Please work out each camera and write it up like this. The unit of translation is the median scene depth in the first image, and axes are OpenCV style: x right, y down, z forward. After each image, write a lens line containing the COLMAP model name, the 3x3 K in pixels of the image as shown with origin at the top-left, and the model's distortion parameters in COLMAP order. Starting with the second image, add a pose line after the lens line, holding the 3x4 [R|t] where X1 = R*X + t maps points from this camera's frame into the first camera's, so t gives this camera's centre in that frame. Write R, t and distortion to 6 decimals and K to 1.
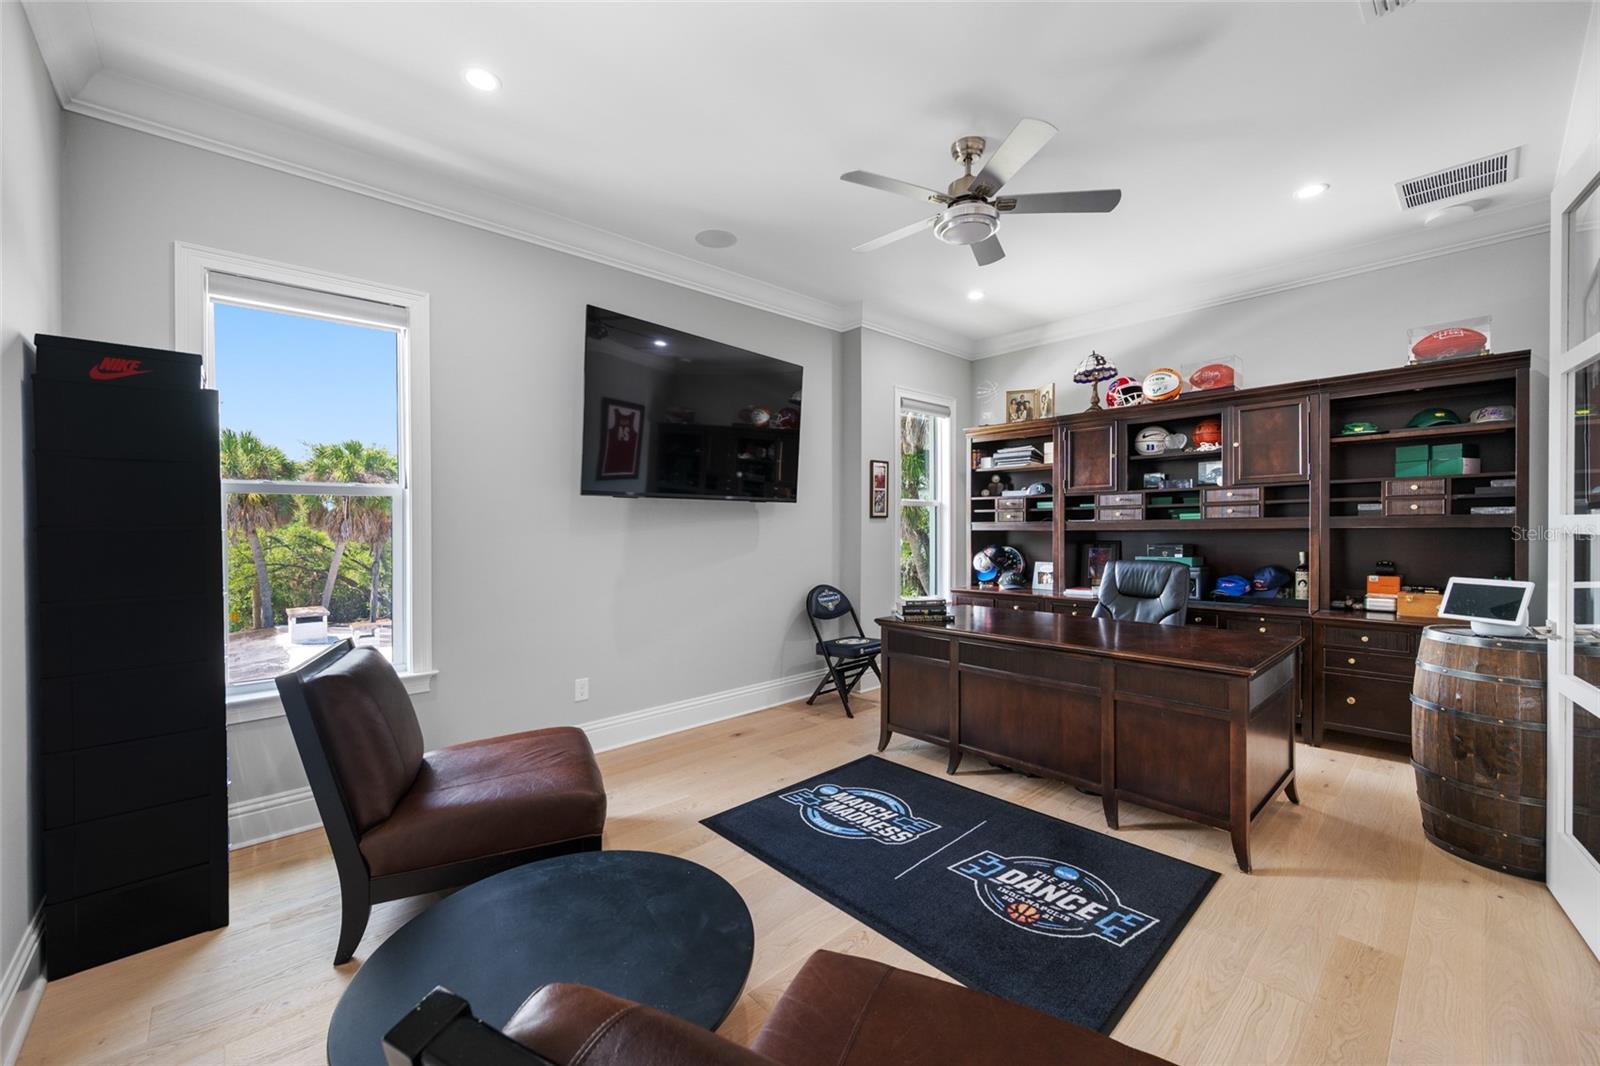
lens RADIAL K [[625.5, 0, 804.0], [0, 625.5, 531.9], [0, 0, 1]] dist [0.003073, 0.000515]
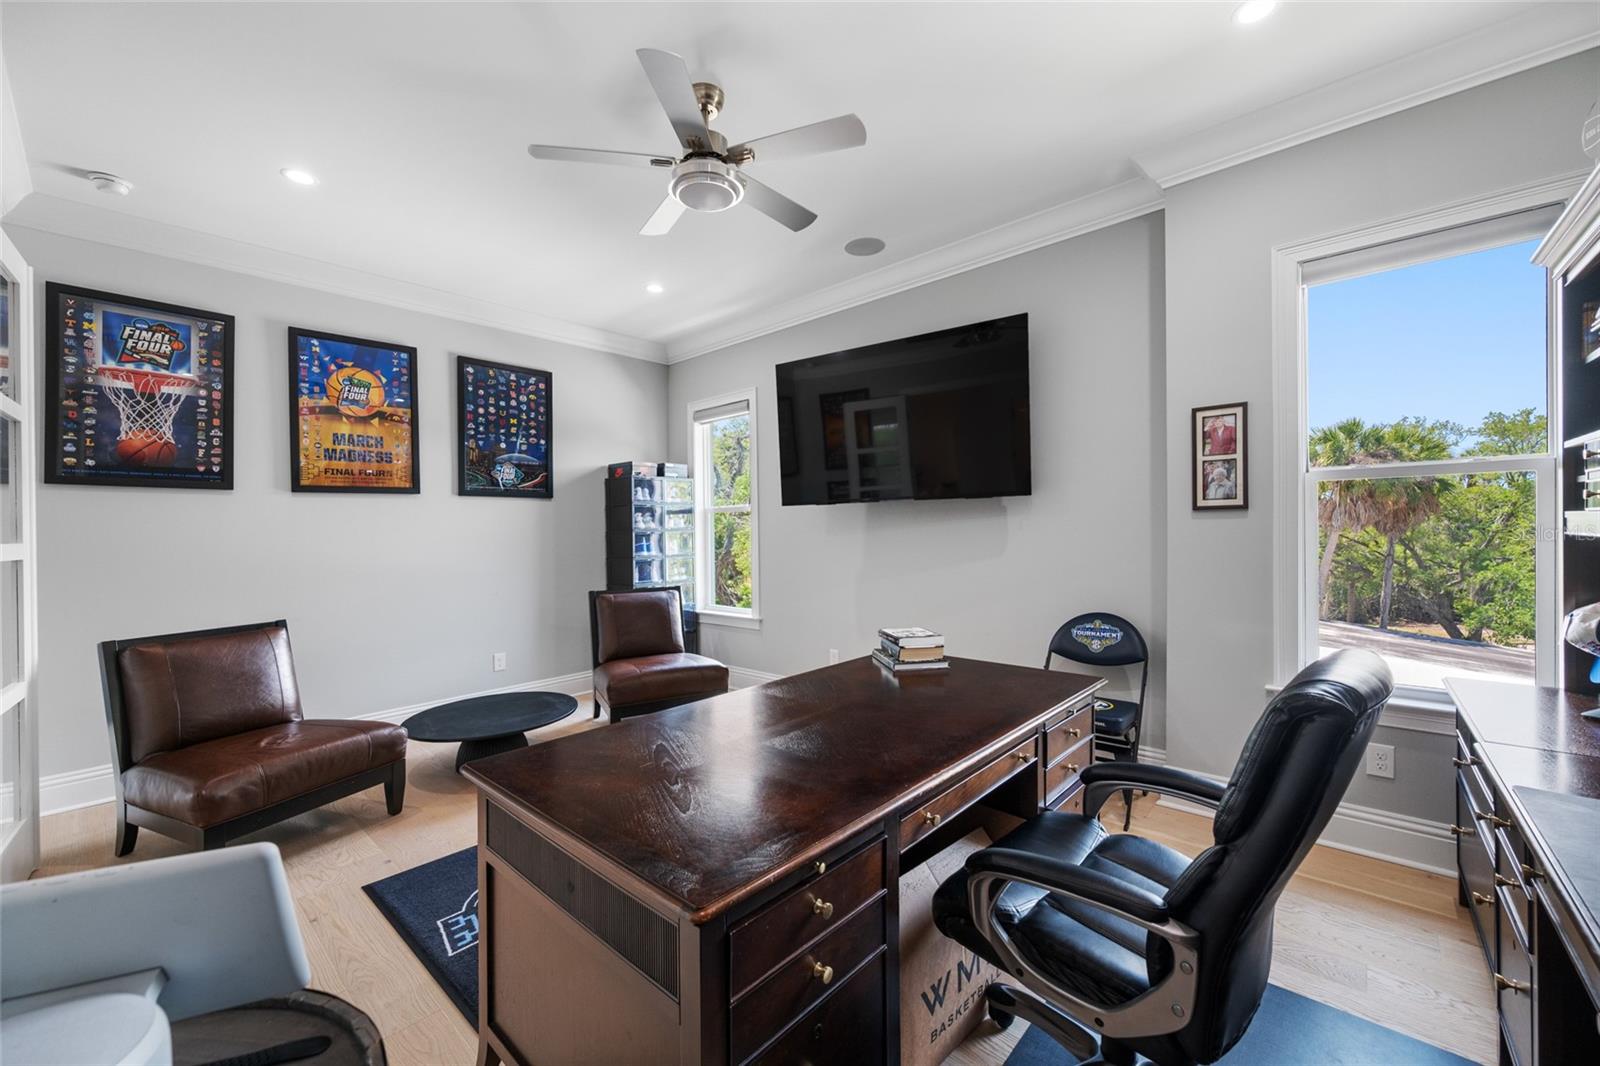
lens RADIAL K [[625.5, 0, 805.1], [0, 625.5, 521.4], [0, 0, 1]] dist [0.003073, 0.000515]
pose [[0.096431, -0.002690, -0.995336, 0.826102], [0.008249, 0.999964, -0.001903, -0.018343], [0.995305, -0.008027, 0.096450, 0.763711]]
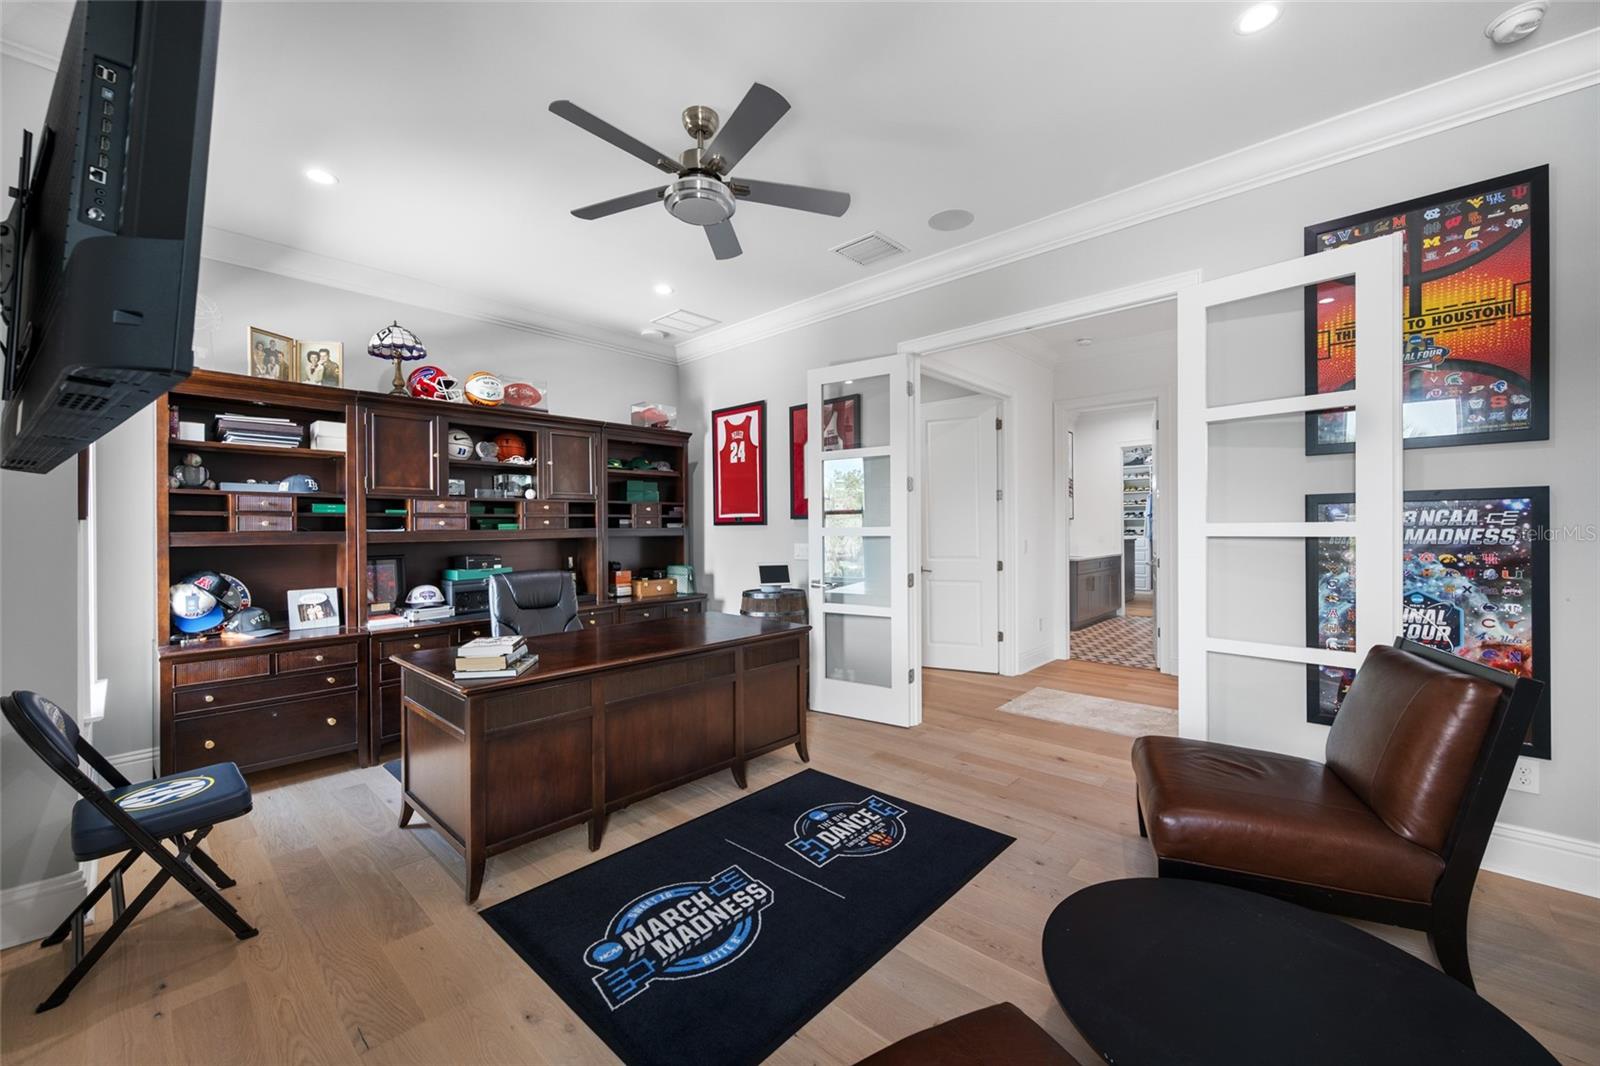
lens RADIAL K [[625.5, 0, 798.5], [0, 625.5, 540.5], [0, 0, 1]] dist [0.003073, 0.000515]
pose [[-0.074265, -0.005114, 0.997225, -0.472867], [0.021683, 0.999742, 0.006742, 0.000739], [-0.997003, 0.022123, -0.074135, 0.669721]]
